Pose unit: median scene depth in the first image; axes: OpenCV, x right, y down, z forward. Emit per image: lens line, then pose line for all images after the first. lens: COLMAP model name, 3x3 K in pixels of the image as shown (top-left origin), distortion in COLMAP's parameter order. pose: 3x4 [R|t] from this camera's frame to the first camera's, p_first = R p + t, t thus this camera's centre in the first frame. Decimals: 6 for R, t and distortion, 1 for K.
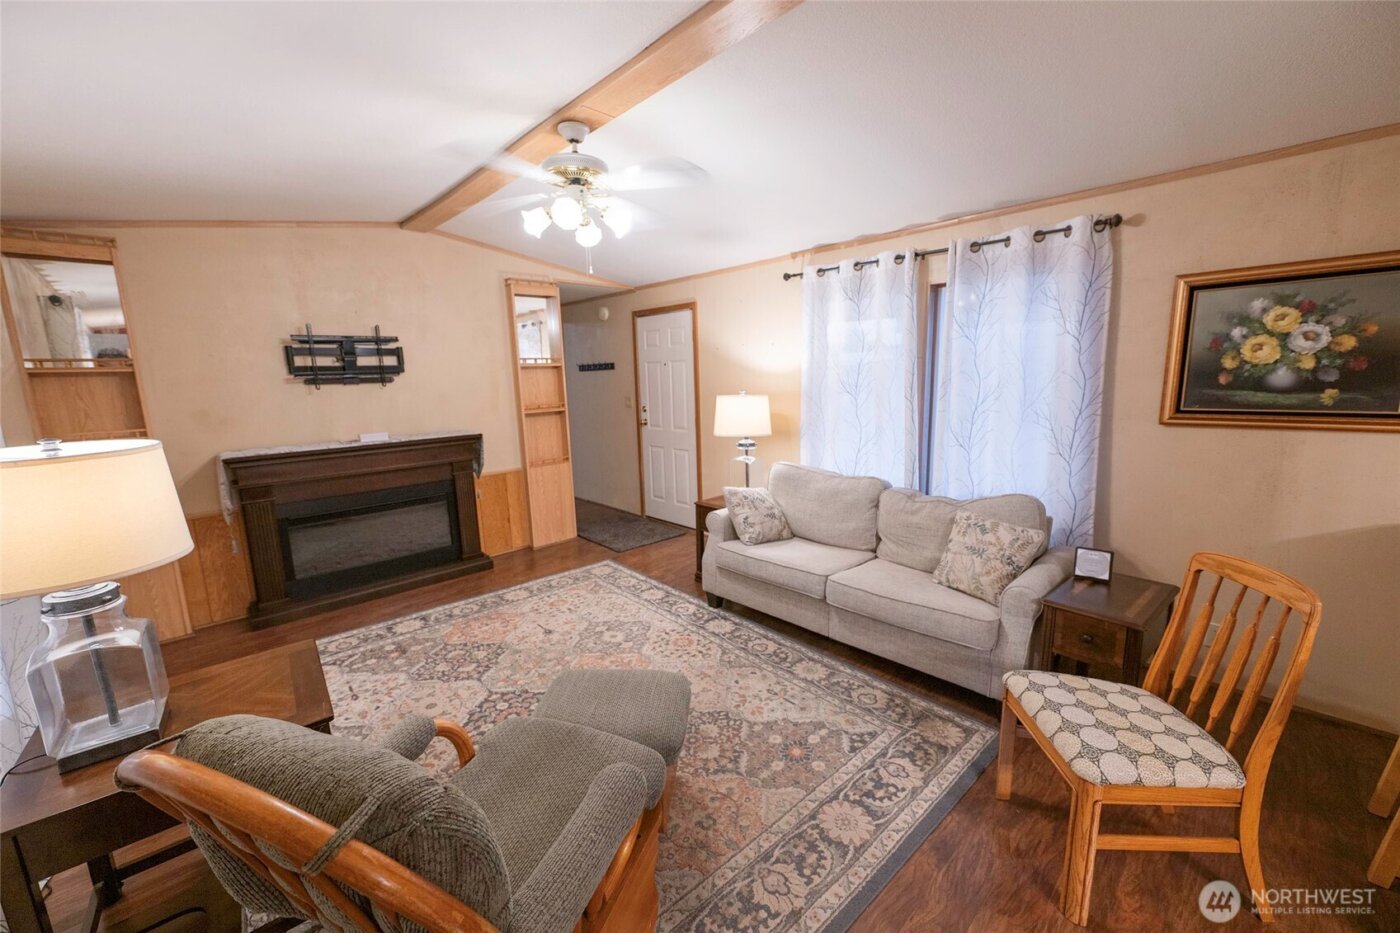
lens RADIAL K [[551.2, 0, 700.4], [0, 551.2, 463.1], [0, 0, 1]] dist [0.003336, -0.001853]
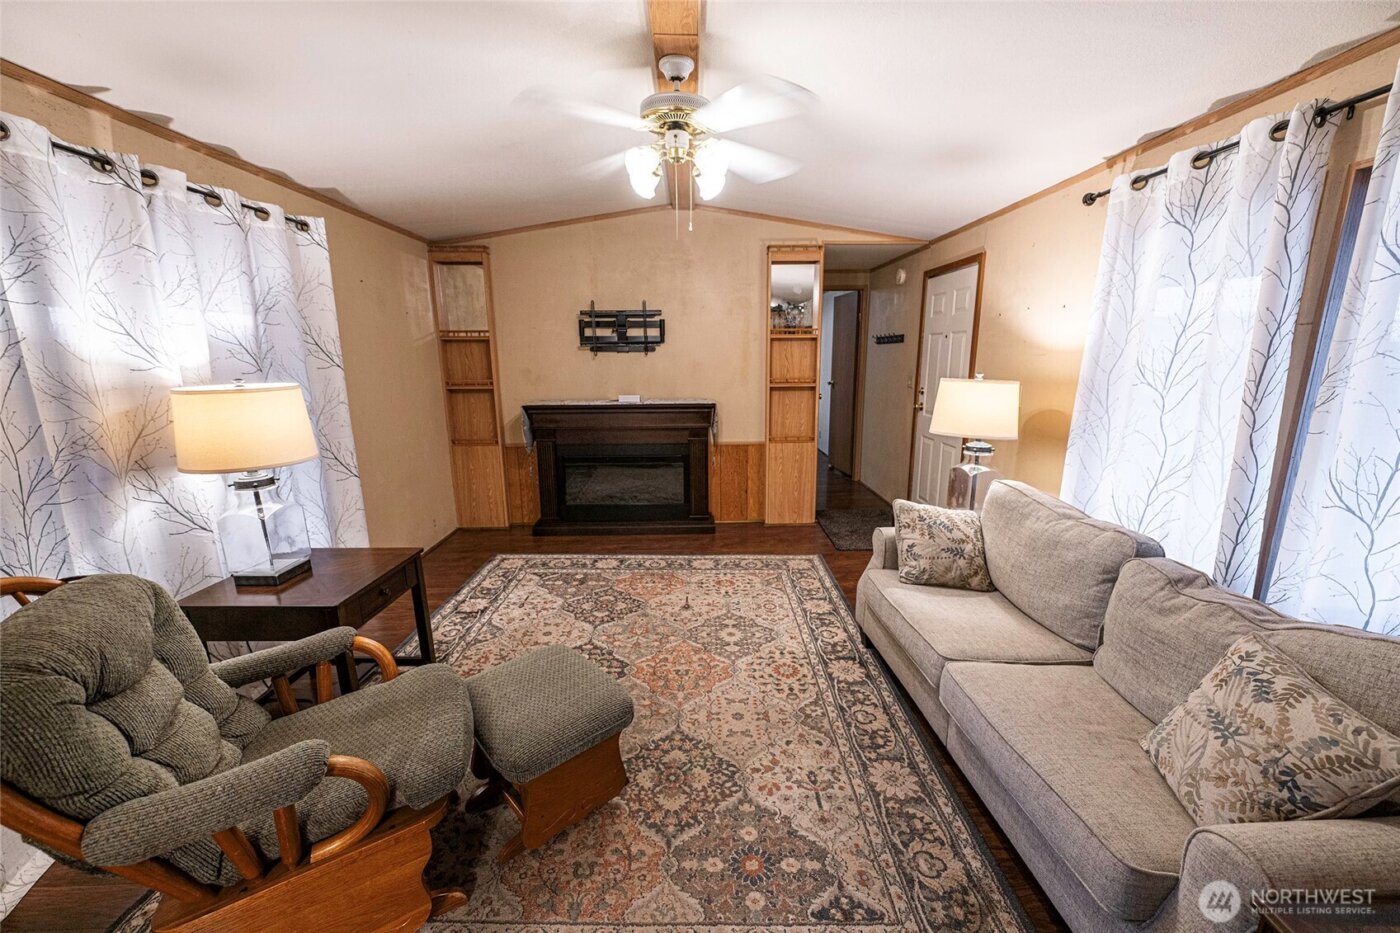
lens RADIAL K [[551.2, 0, 702.2], [0, 551.2, 466.2], [0, 0, 1]] dist [0.003336, -0.001853]
pose [[0.745065, 0.156711, -0.648321, 0.404258], [-0.122365, 0.987625, 0.098102, -0.053015], [0.655672, 0.006240, 0.755020, 0.307352]]
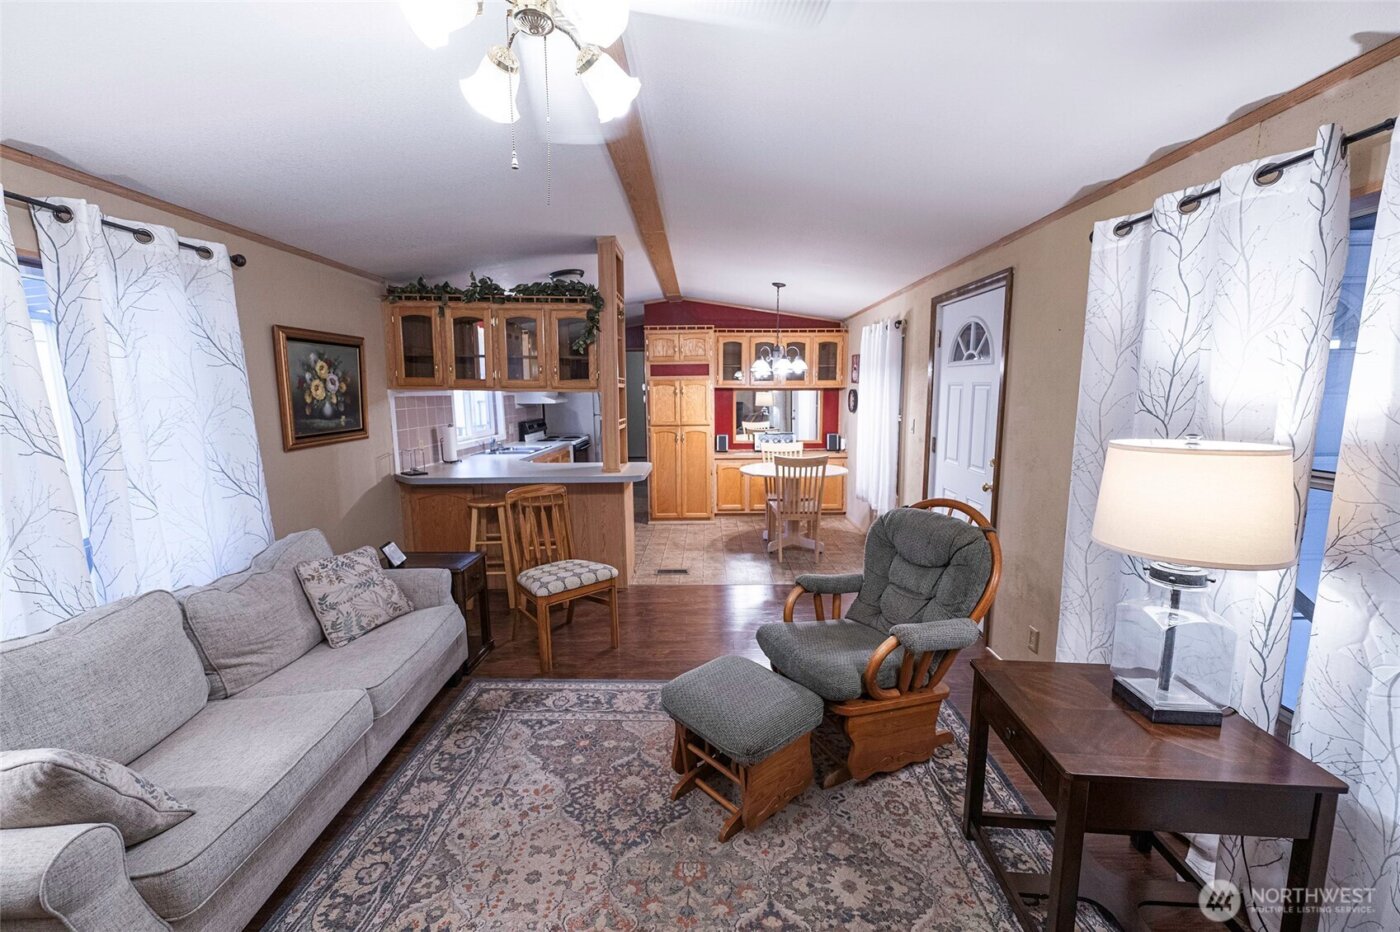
lens RADIAL K [[551.2, 0, 709.2], [0, 551.2, 466.5], [0, 0, 1]] dist [0.003336, -0.001853]
pose [[-0.736400, -0.061968, 0.673702, -0.551354], [0.137628, 0.961253, 0.238853, -0.177458], [-0.662400, 0.268612, -0.699339, 1.129644]]
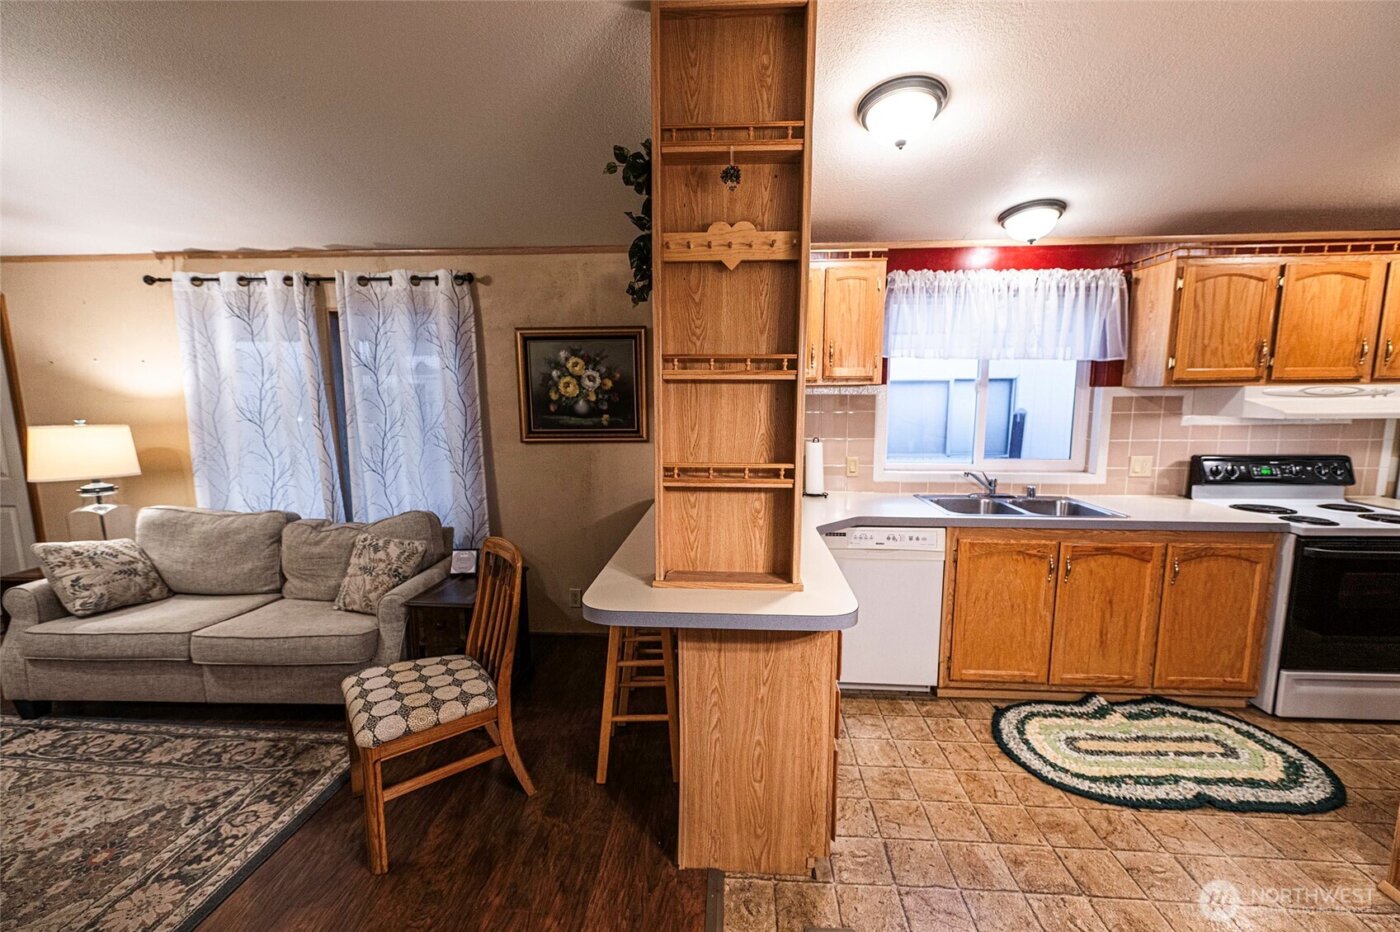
lens RADIAL K [[551.2, 0, 702.4], [0, 551.2, 469.3], [0, 0, 1]] dist [0.003336, -0.001853]
pose [[0.720710, -0.072627, 0.689421, 0.229916], [0.098341, 0.995151, 0.002031, 0.027598], [-0.686226, 0.066335, 0.724358, -0.191649]]
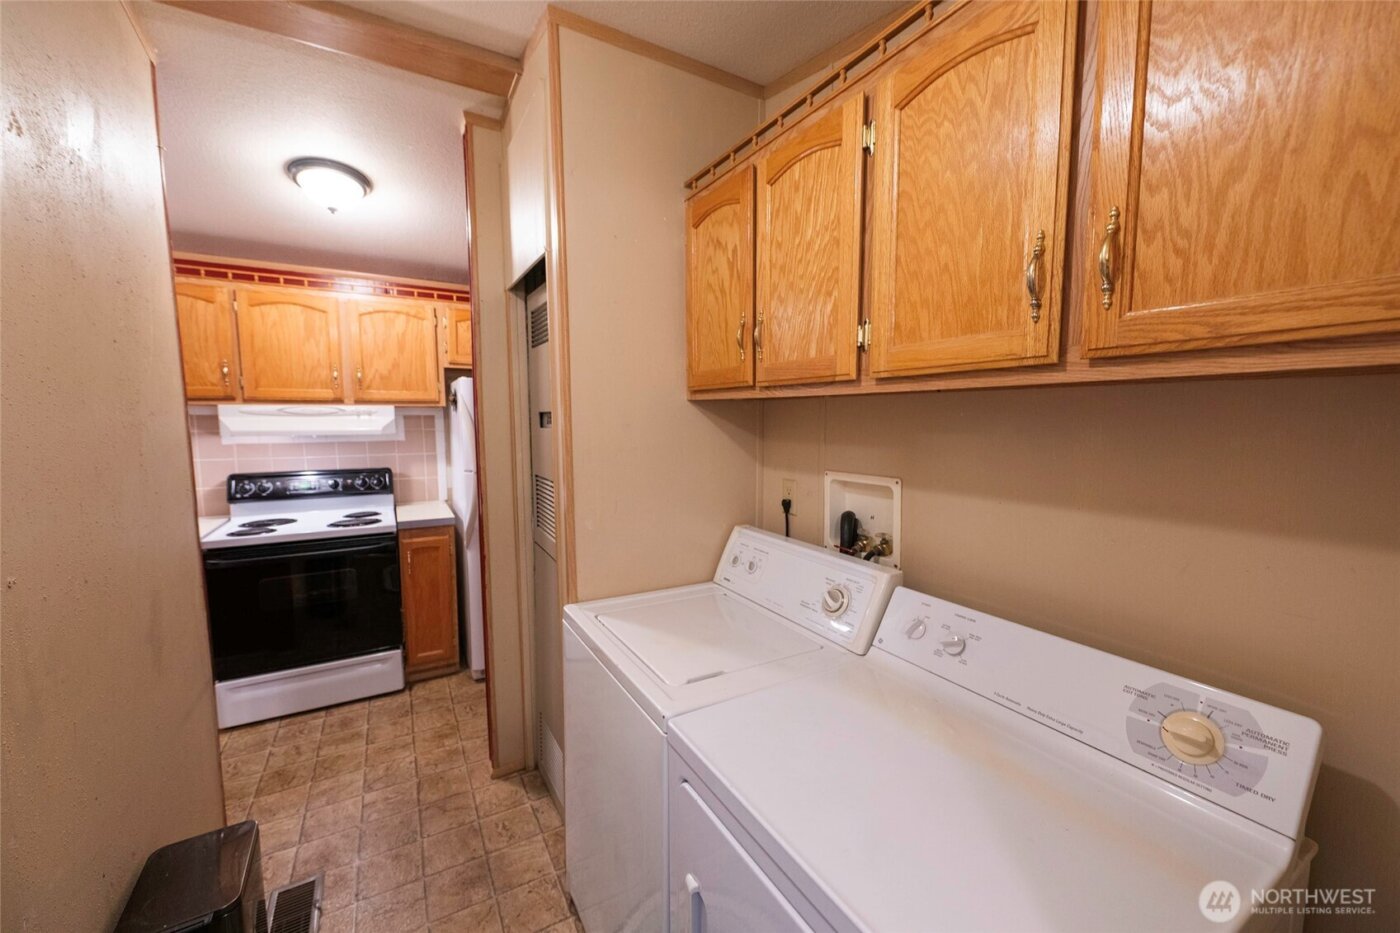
lens RADIAL K [[551.2, 0, 702.0], [0, 551.2, 468.7], [0, 0, 1]] dist [0.003336, -0.001853]
pose [[0.222017, -0.067534, 0.972701, 0.822556], [0.145054, 0.988785, 0.035542, 0.182372], [-0.964193, 0.133203, 0.229323, -1.204551]]
